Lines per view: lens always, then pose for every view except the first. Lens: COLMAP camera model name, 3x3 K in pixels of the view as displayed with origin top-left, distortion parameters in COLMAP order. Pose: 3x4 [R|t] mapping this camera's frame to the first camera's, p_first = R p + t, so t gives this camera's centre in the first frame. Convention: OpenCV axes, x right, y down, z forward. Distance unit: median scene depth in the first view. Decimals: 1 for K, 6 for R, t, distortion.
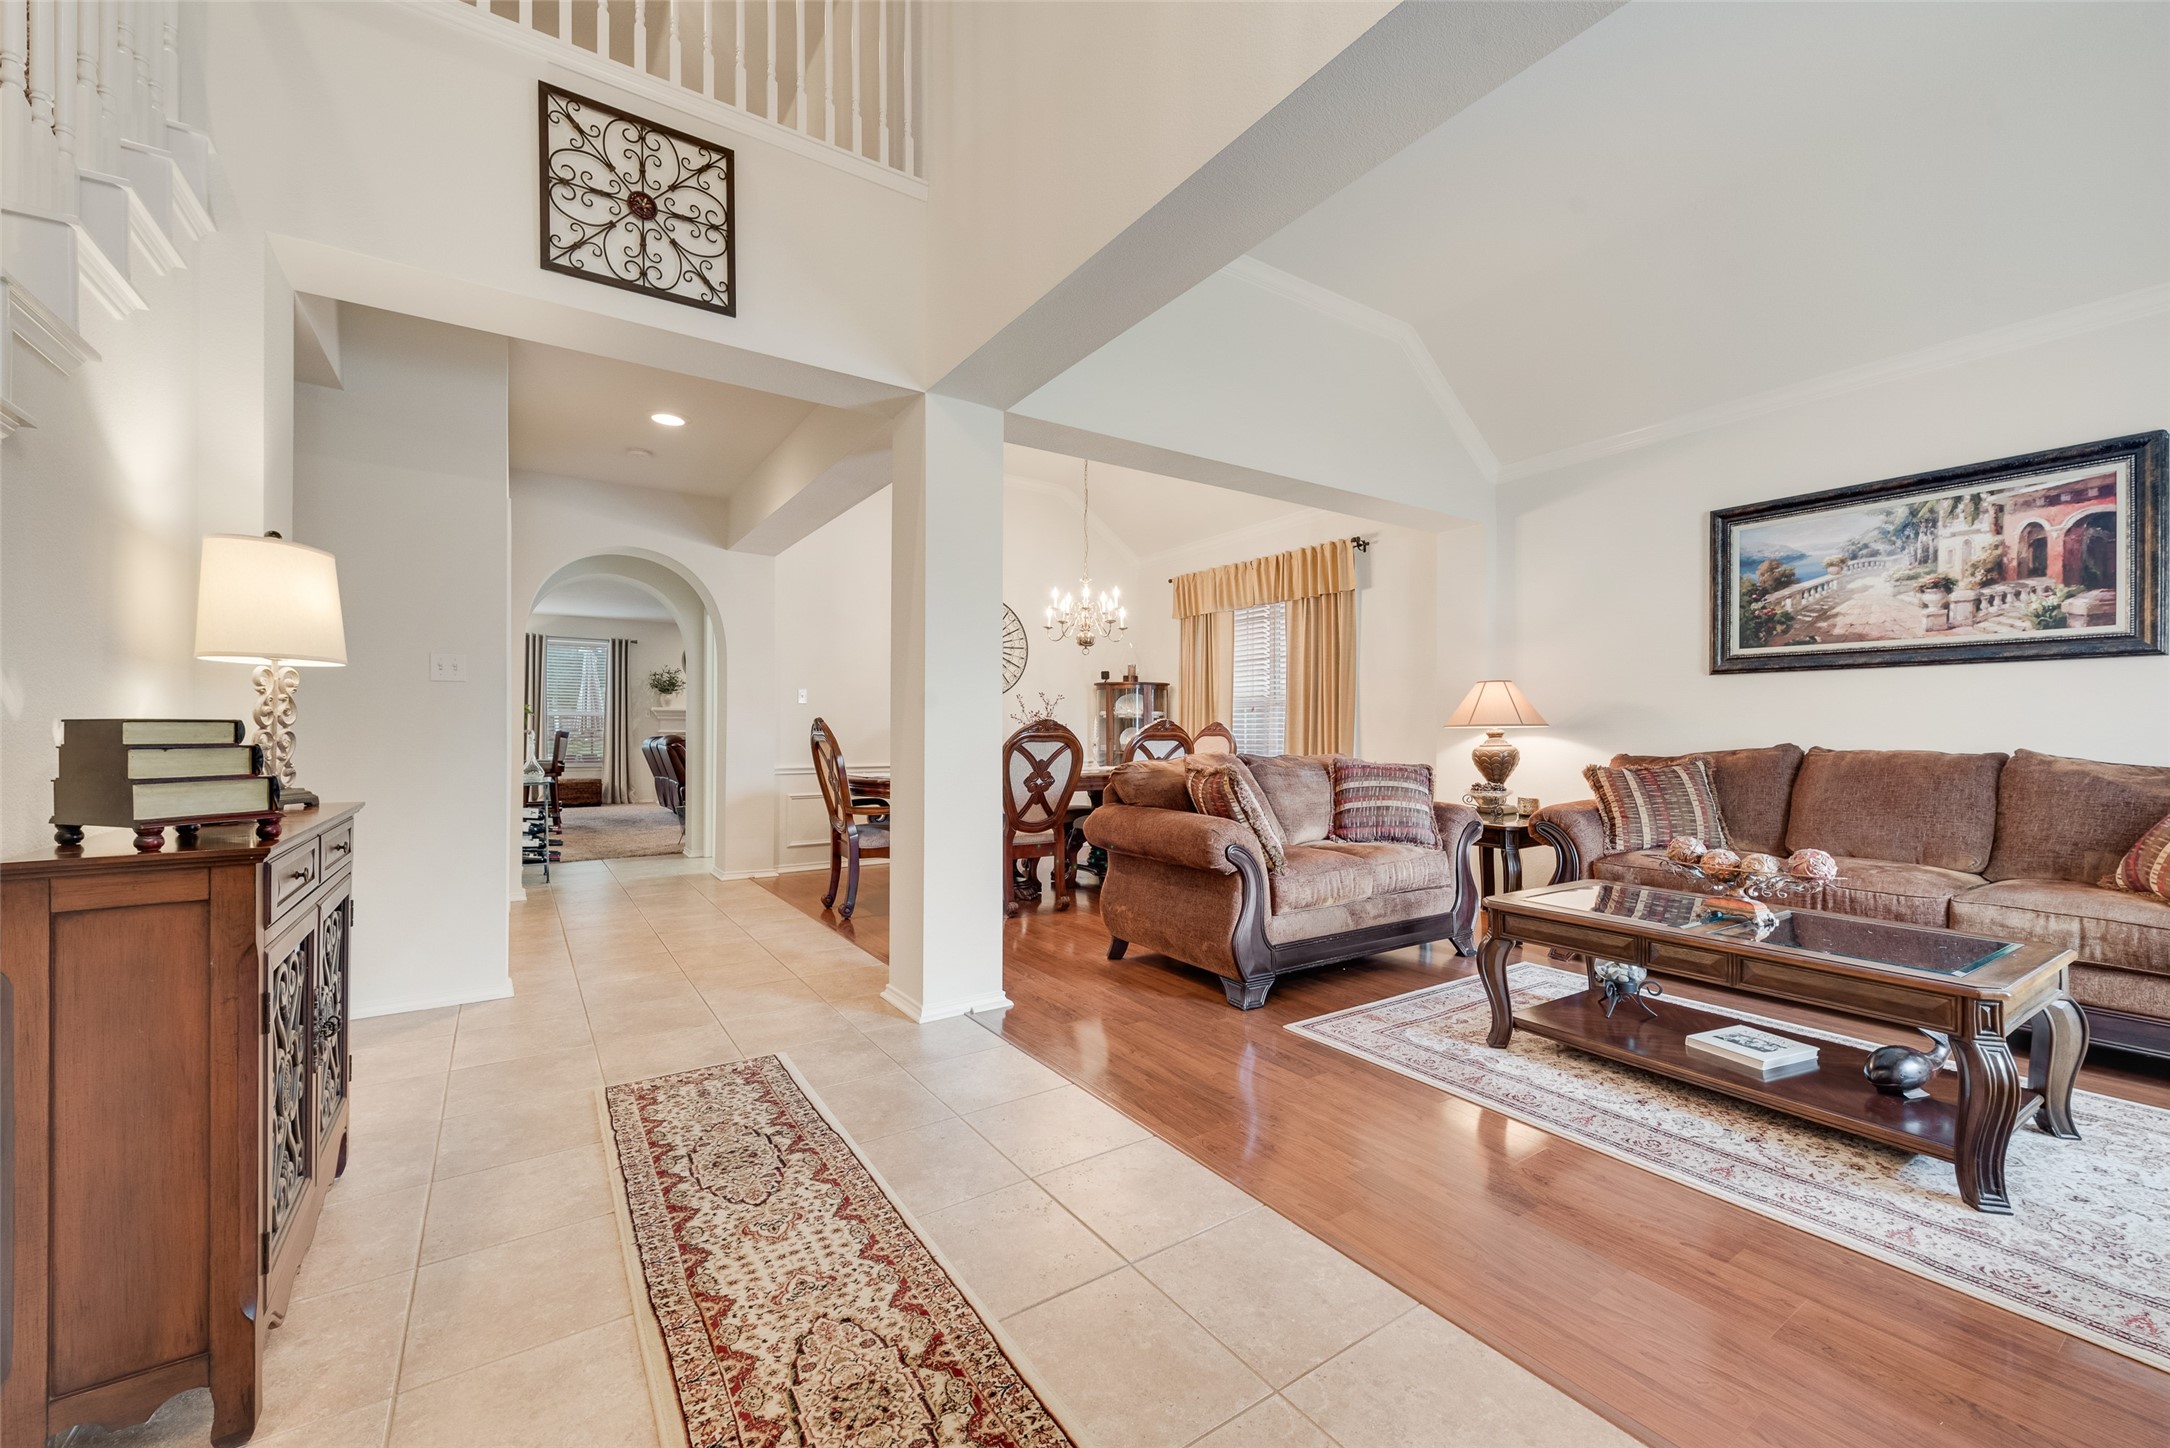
lens RADIAL K [[852.4, 0, 1074.4], [0, 852.4, 728.6], [0, 0, 1]] dist [0.016203, -0.004069]
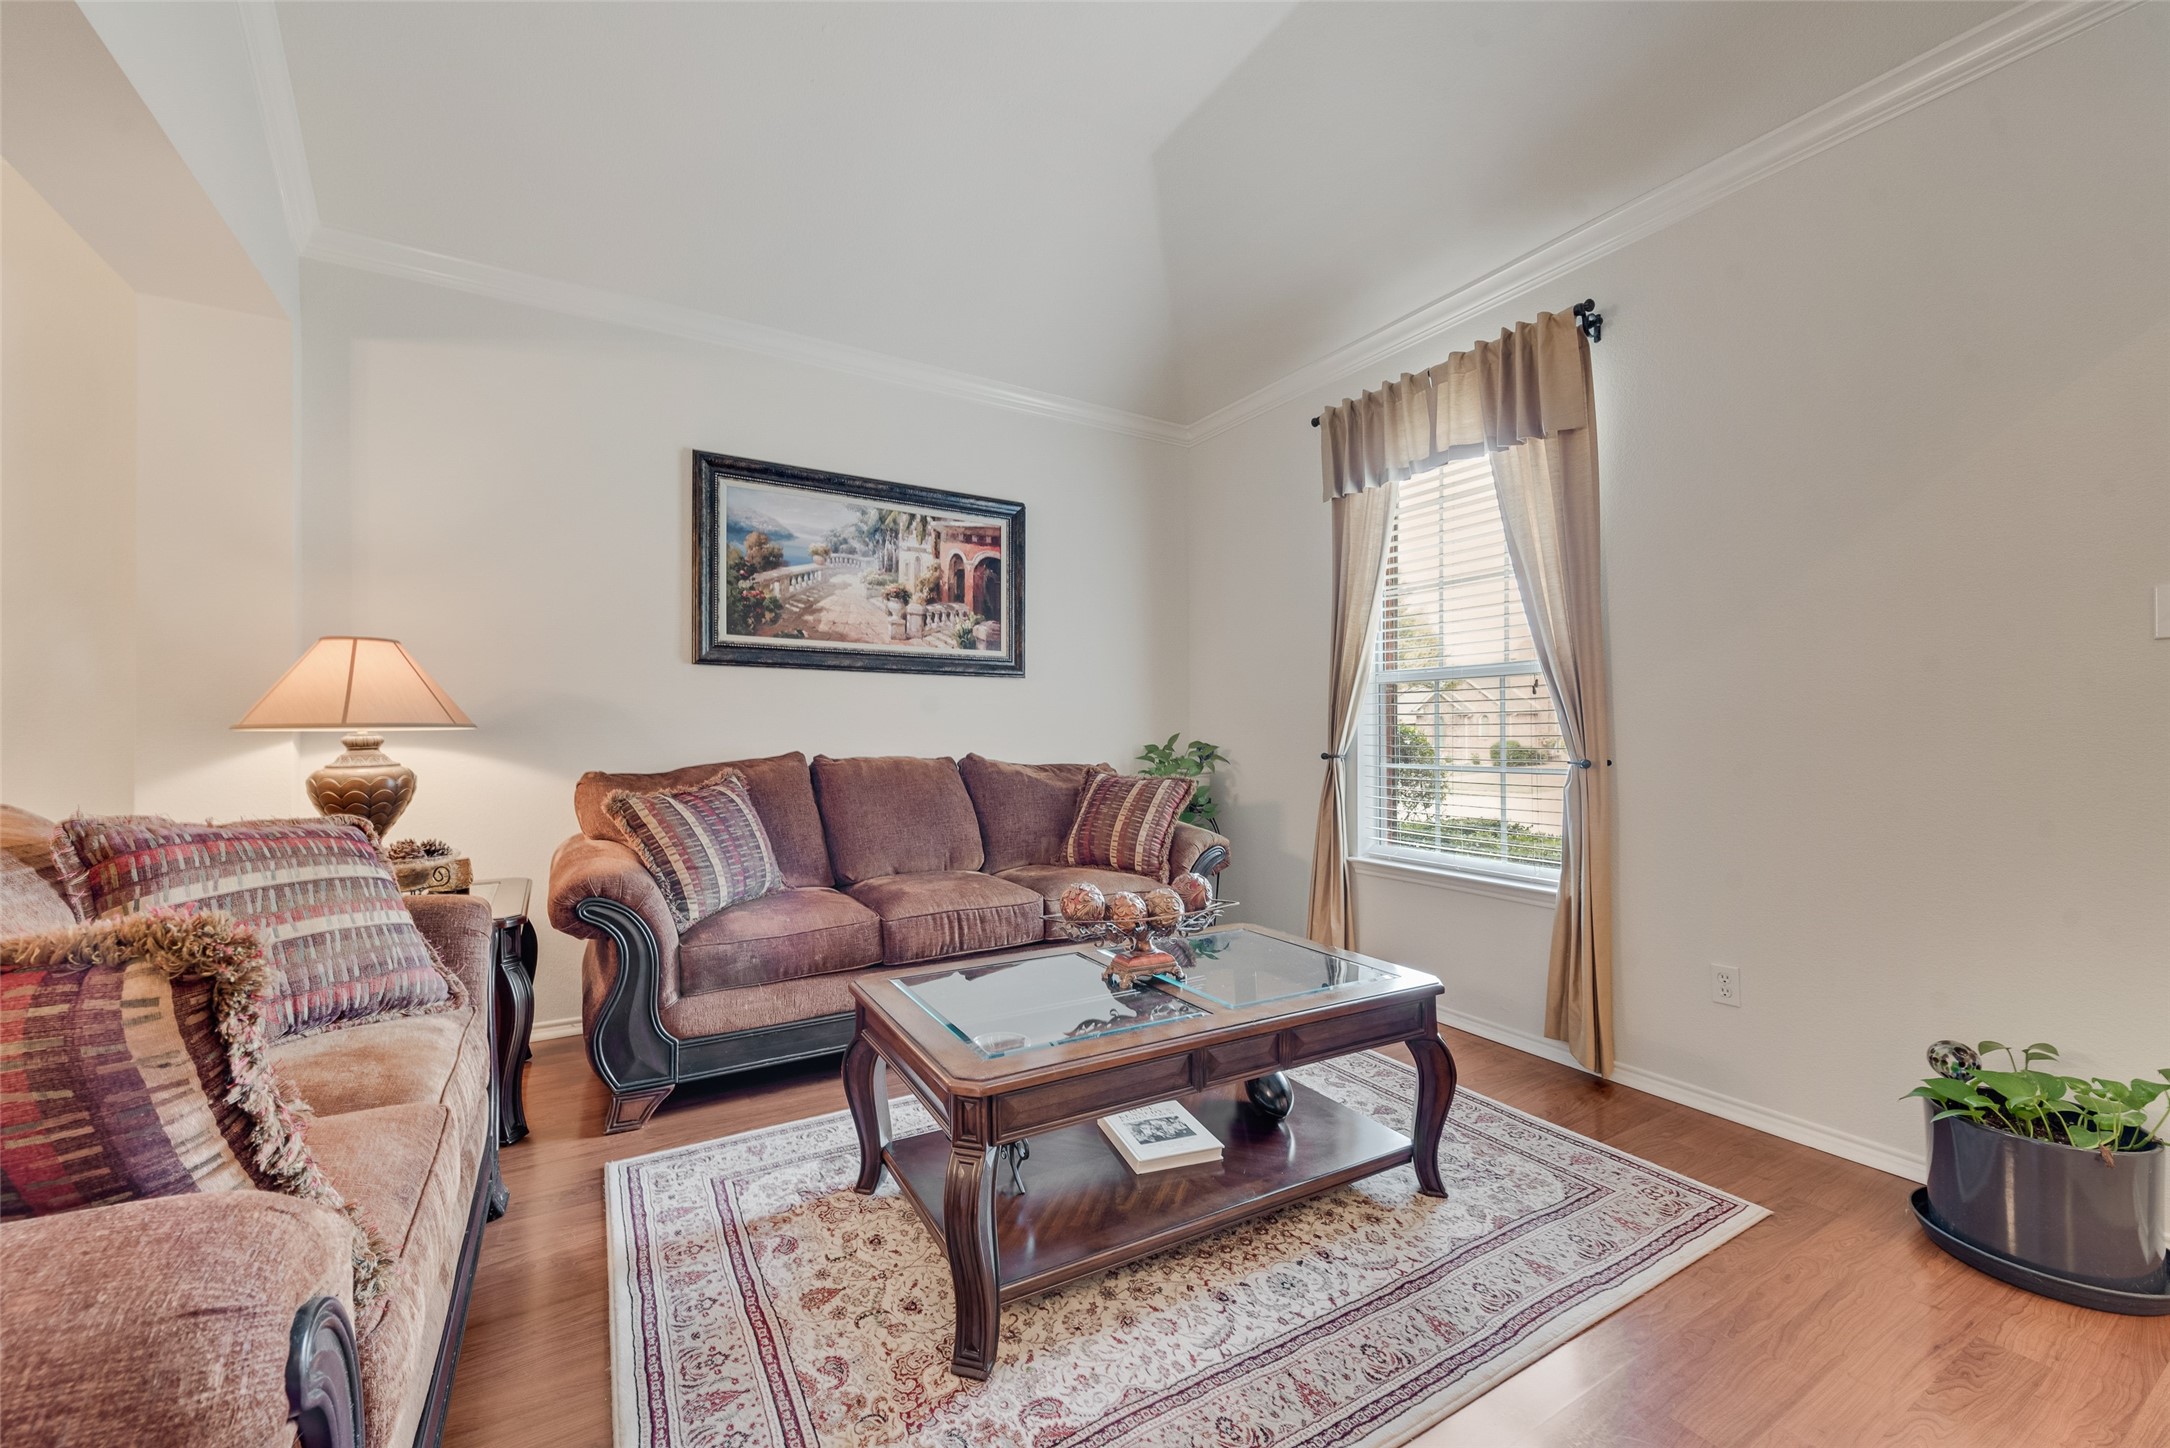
lens RADIAL K [[852.4, 0, 1090.5], [0, 852.4, 734.9], [0, 0, 1]] dist [0.016203, -0.004069]
pose [[0.044328, 0.002539, 0.999014, -0.003935], [-0.002434, 0.999994, -0.002433, 0.001851], [-0.999014, -0.002324, 0.044334, 0.715159]]
